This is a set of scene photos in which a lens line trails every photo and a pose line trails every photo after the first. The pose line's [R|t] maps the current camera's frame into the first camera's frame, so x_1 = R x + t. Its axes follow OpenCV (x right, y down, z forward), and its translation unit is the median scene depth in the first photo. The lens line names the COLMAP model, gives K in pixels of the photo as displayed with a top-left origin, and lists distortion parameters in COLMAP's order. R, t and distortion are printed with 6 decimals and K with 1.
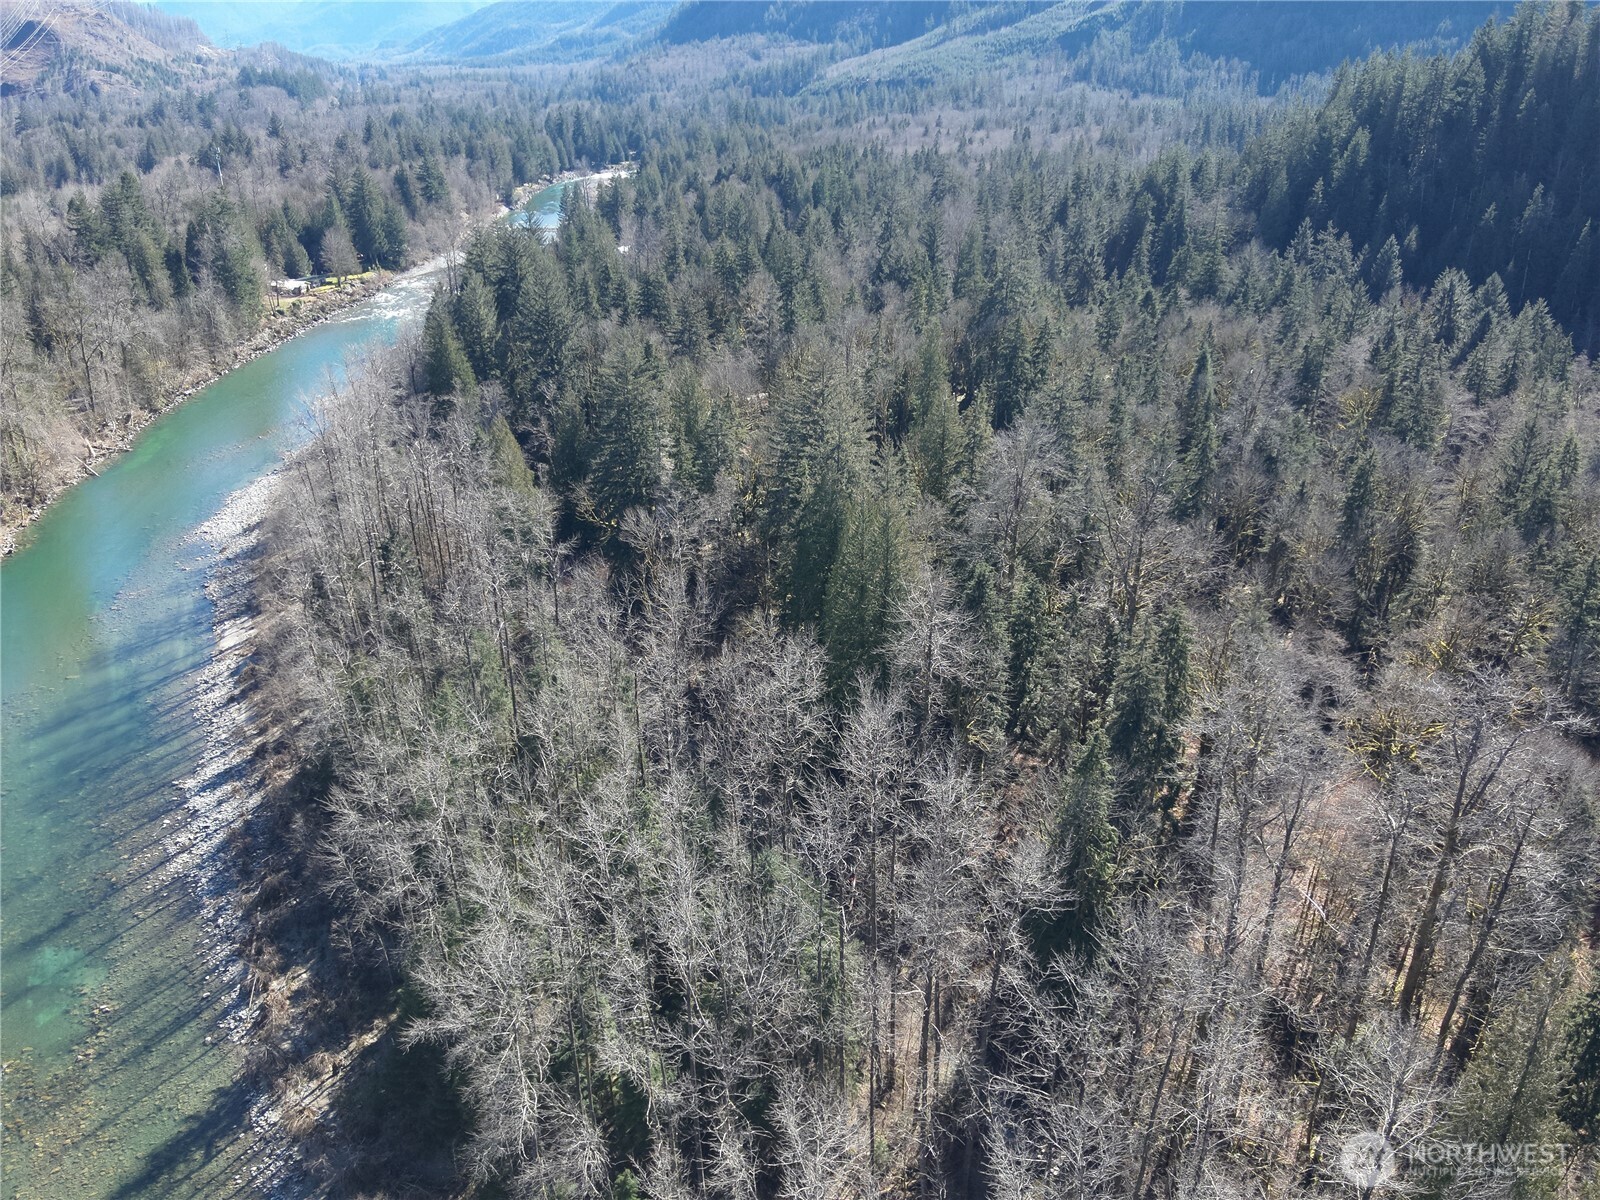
lens RADIAL K [[1155.1, 0, 813.6], [0, 1155.1, 596.7], [0, 0, 1]] dist [0.091988, -0.180584]
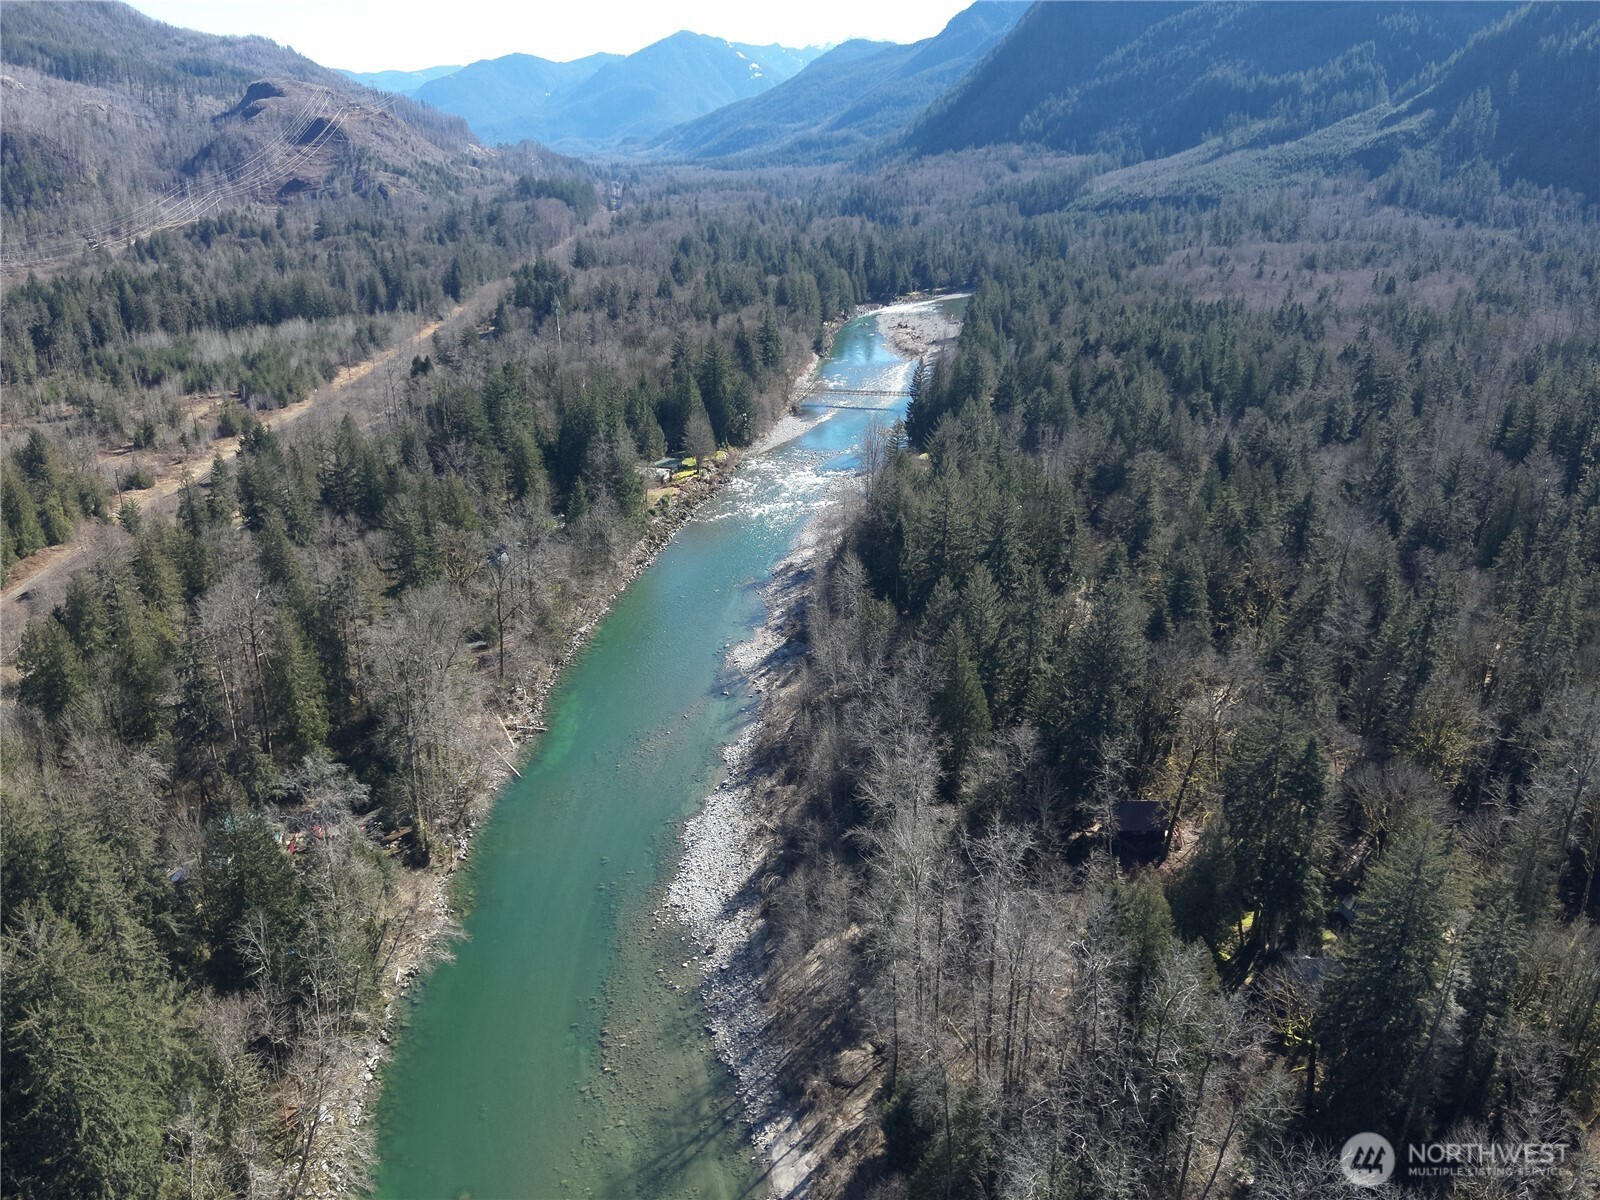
lens RADIAL K [[1148.2, 0, 812.7], [0, 1148.2, 587.3], [0, 0, 1]] dist [0.180156, -0.354516]
pose [[0.986123, 0.059118, -0.155133, -0.441415], [-0.070458, 0.995150, -0.068645, -0.311332], [0.150323, 0.078622, 0.985506, 0.291765]]
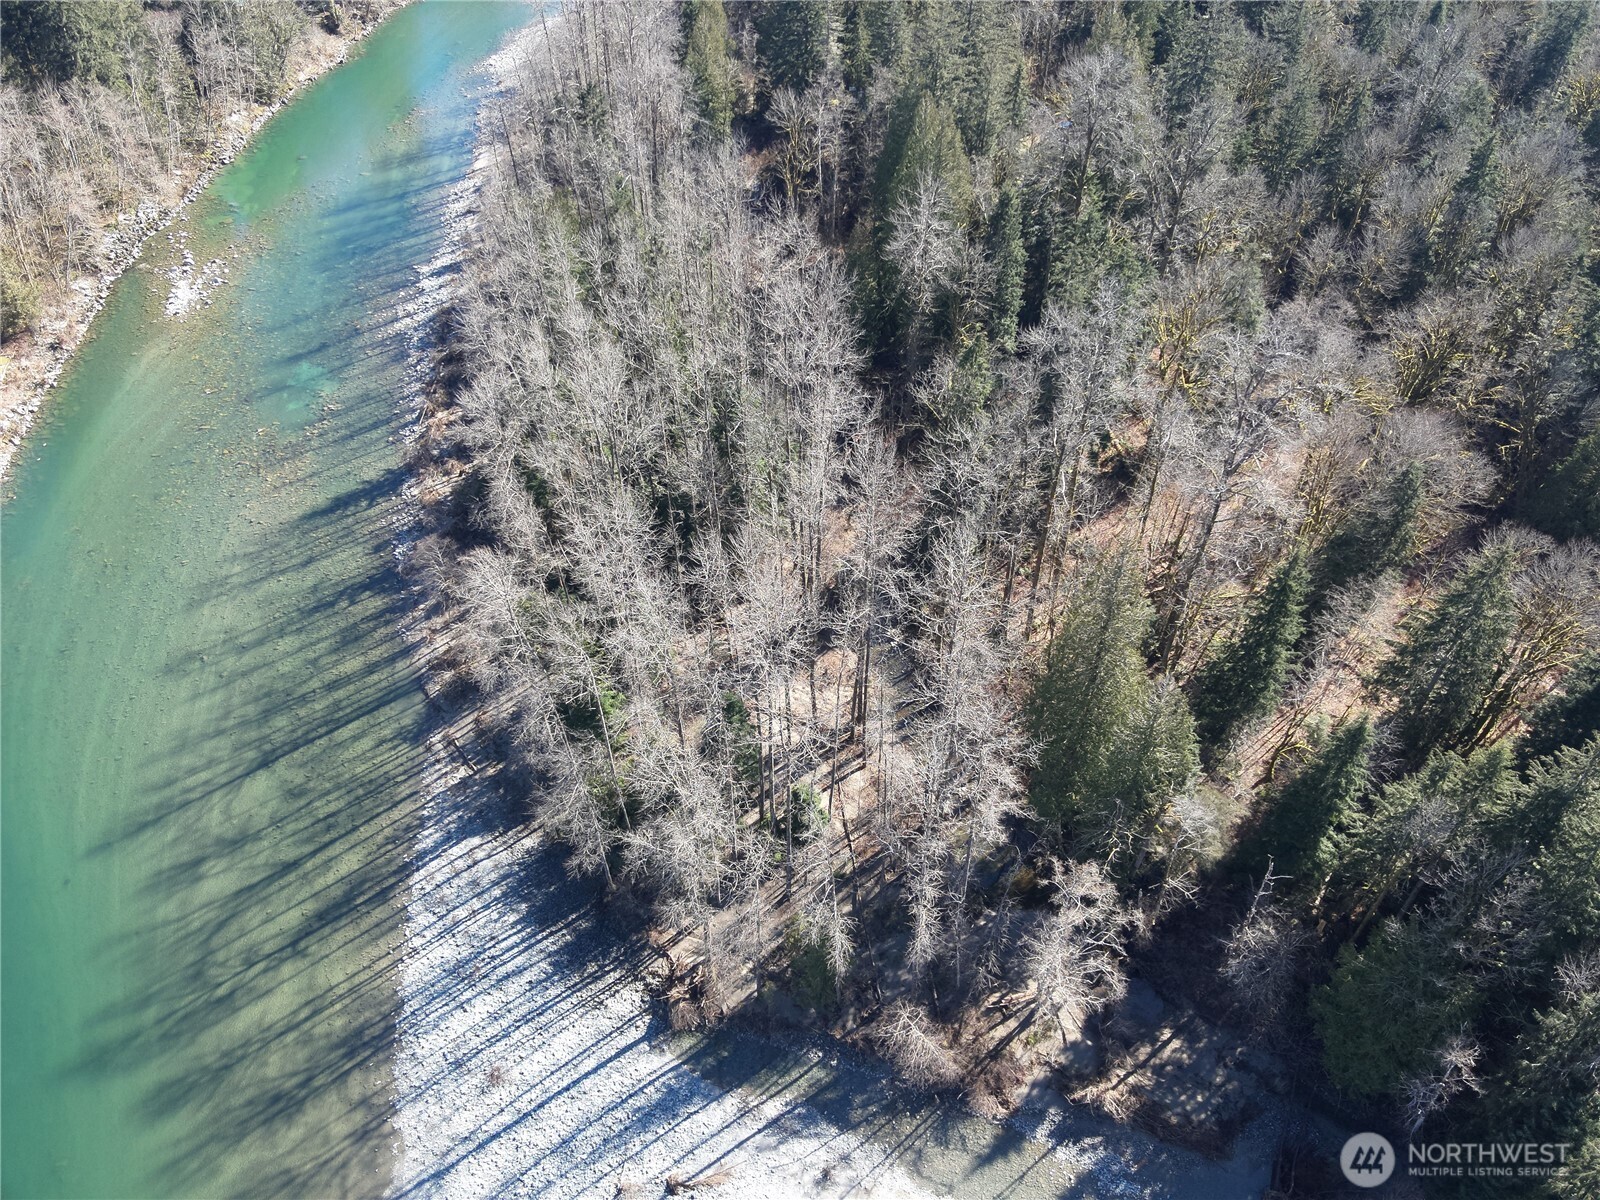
lens RADIAL K [[1148.9, 0, 813.9], [0, 1148.9, 602.0], [0, 0, 1]] dist [0.107904, -0.205419]
pose [[0.941922, 0.237416, -0.237522, 0.259131], [-0.146207, 0.926621, 0.346406, -0.010919], [0.302335, -0.291560, 0.907516, -0.157973]]
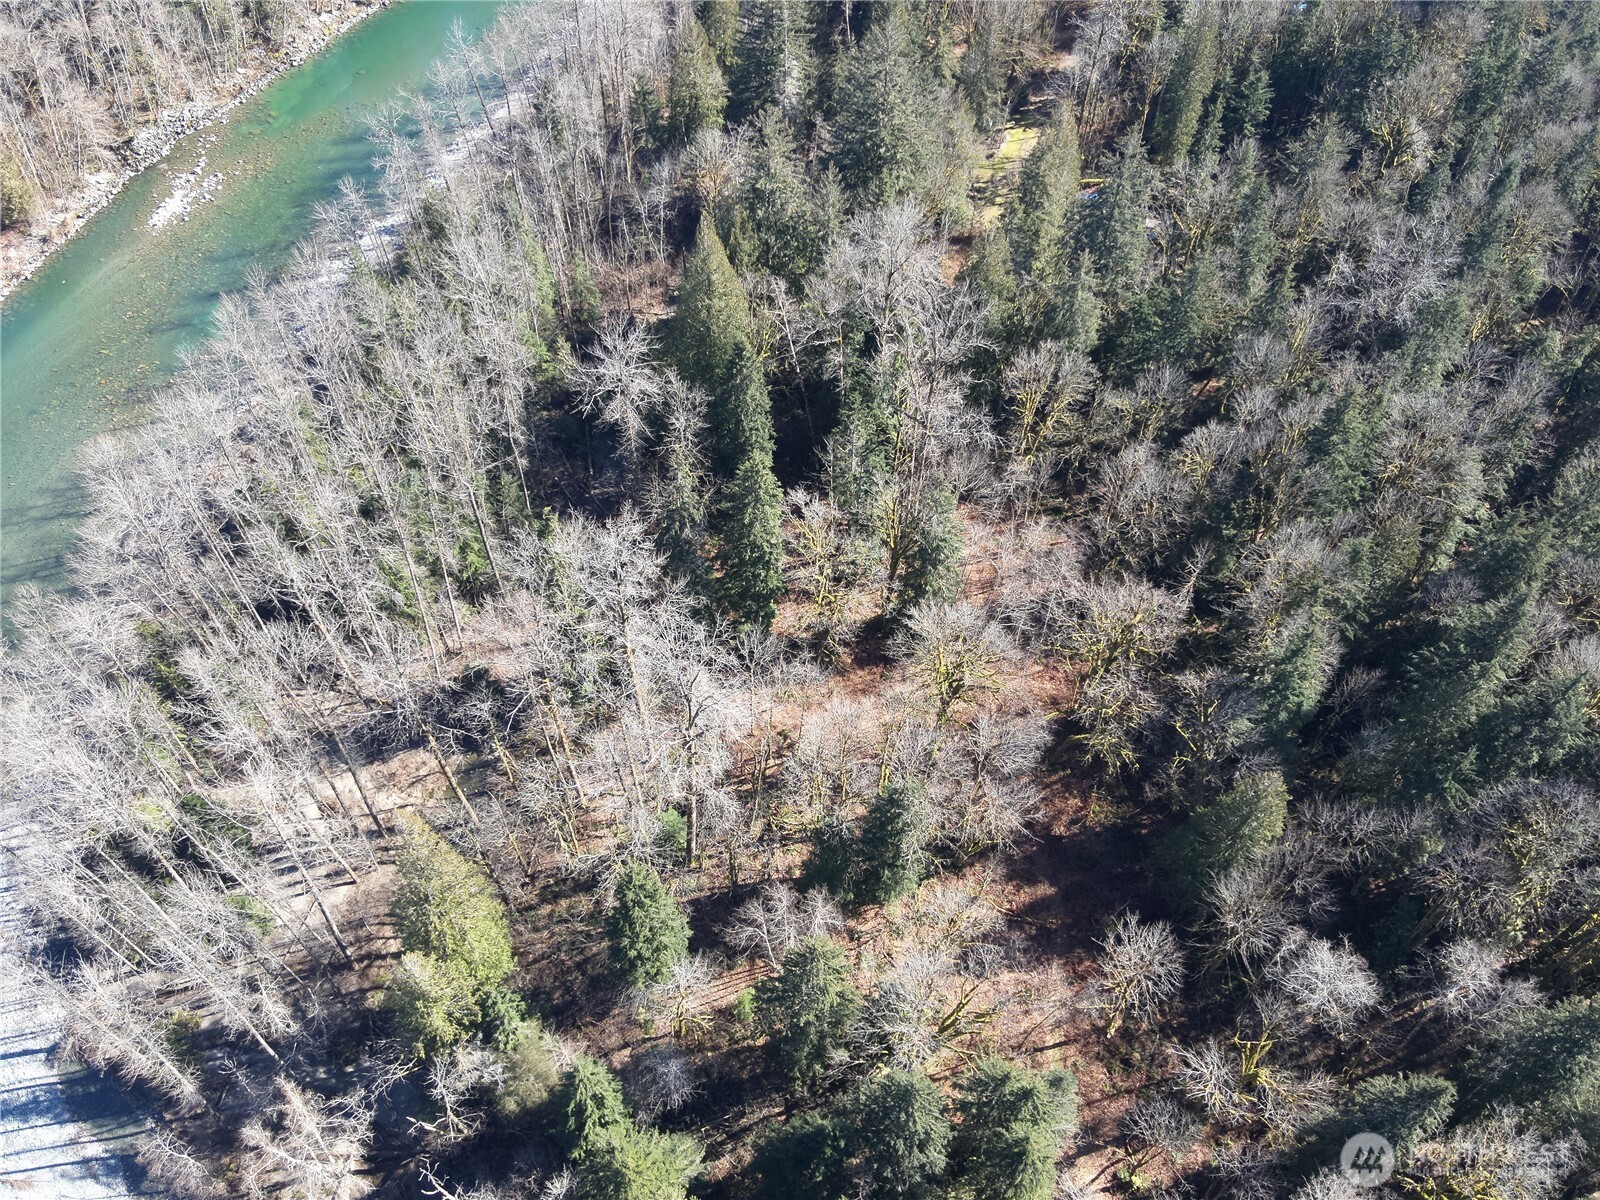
lens RADIAL K [[1138.8, 0, 808.7], [0, 1138.8, 616.1], [0, 0, 1]] dist [0.085163, -0.163863]
pose [[0.752144, 0.527340, -0.395210, 0.581257], [-0.290367, 0.803558, 0.519597, -0.297362], [0.591579, -0.276056, 0.757514, 0.129345]]
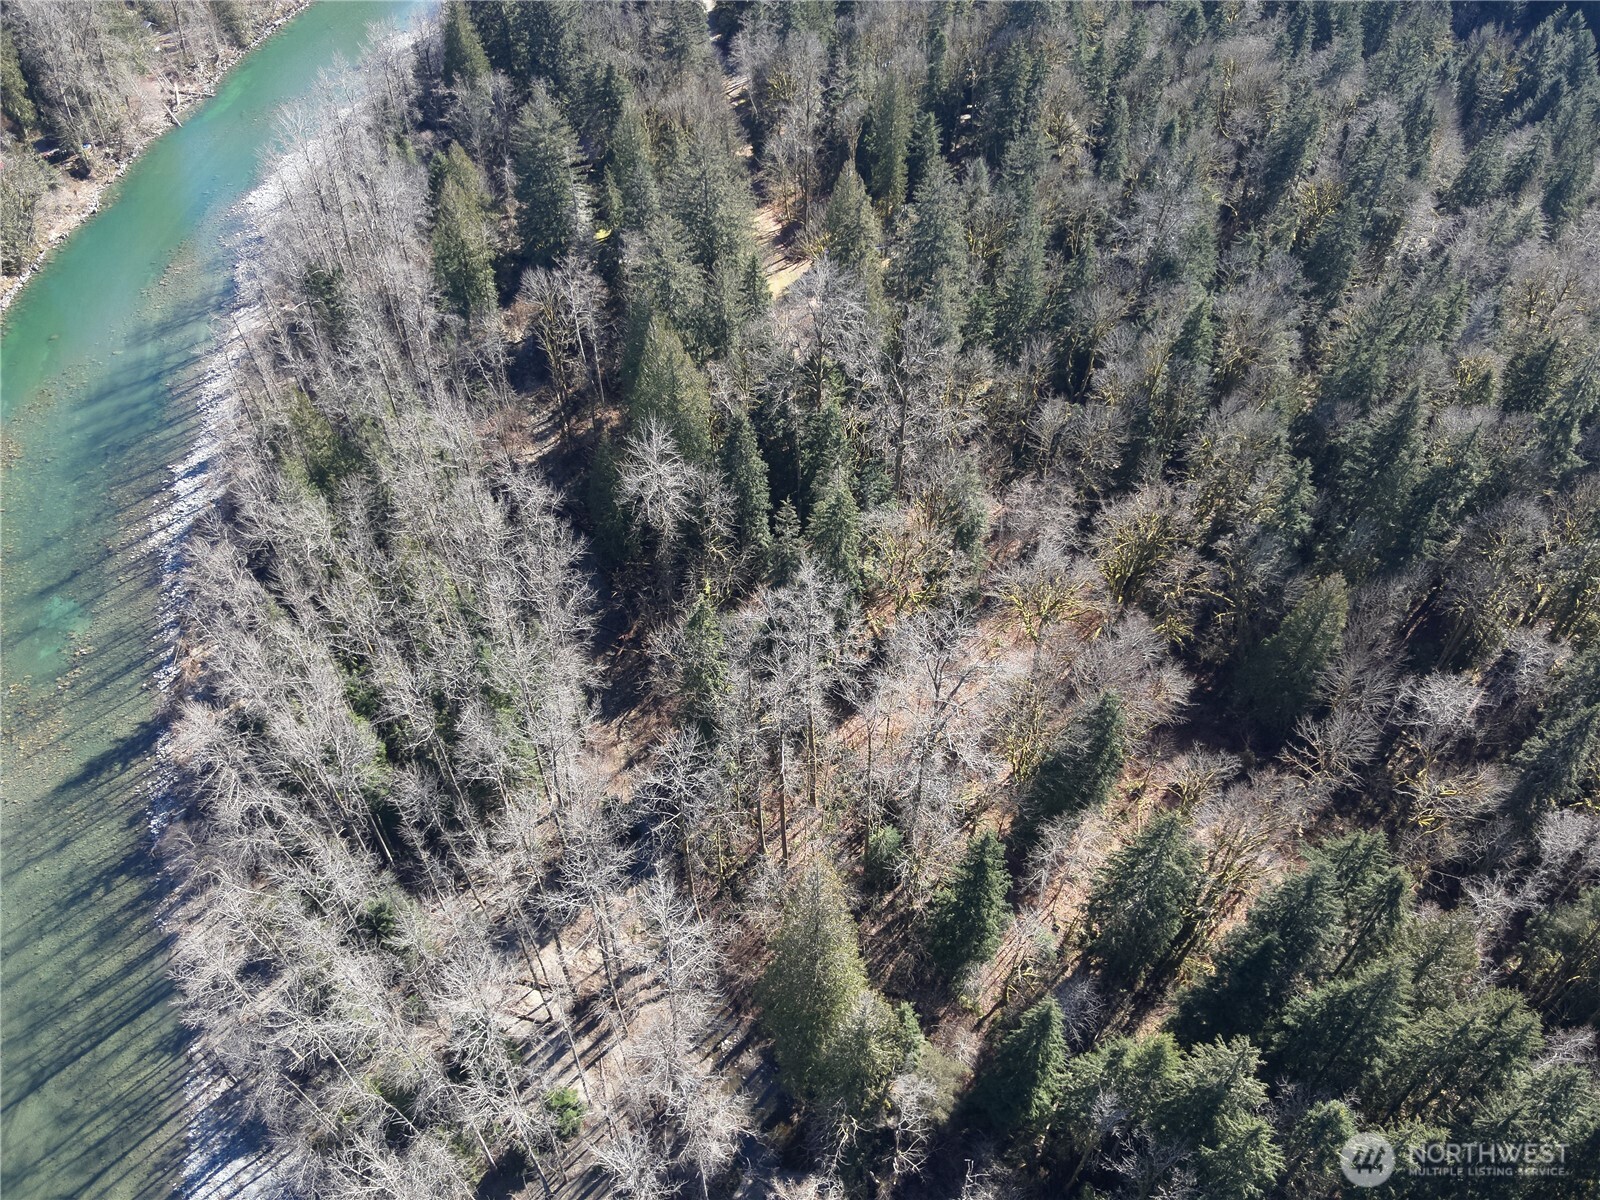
lens RADIAL K [[1155.1, 0, 813.6], [0, 1155.1, 596.7], [0, 0, 1]] dist [0.091988, -0.180584]
pose [[0.977926, 0.152674, -0.142659, 0.324270], [-0.094131, 0.931426, 0.351548, -0.206986], [0.186548, -0.330359, 0.925237, -0.098908]]
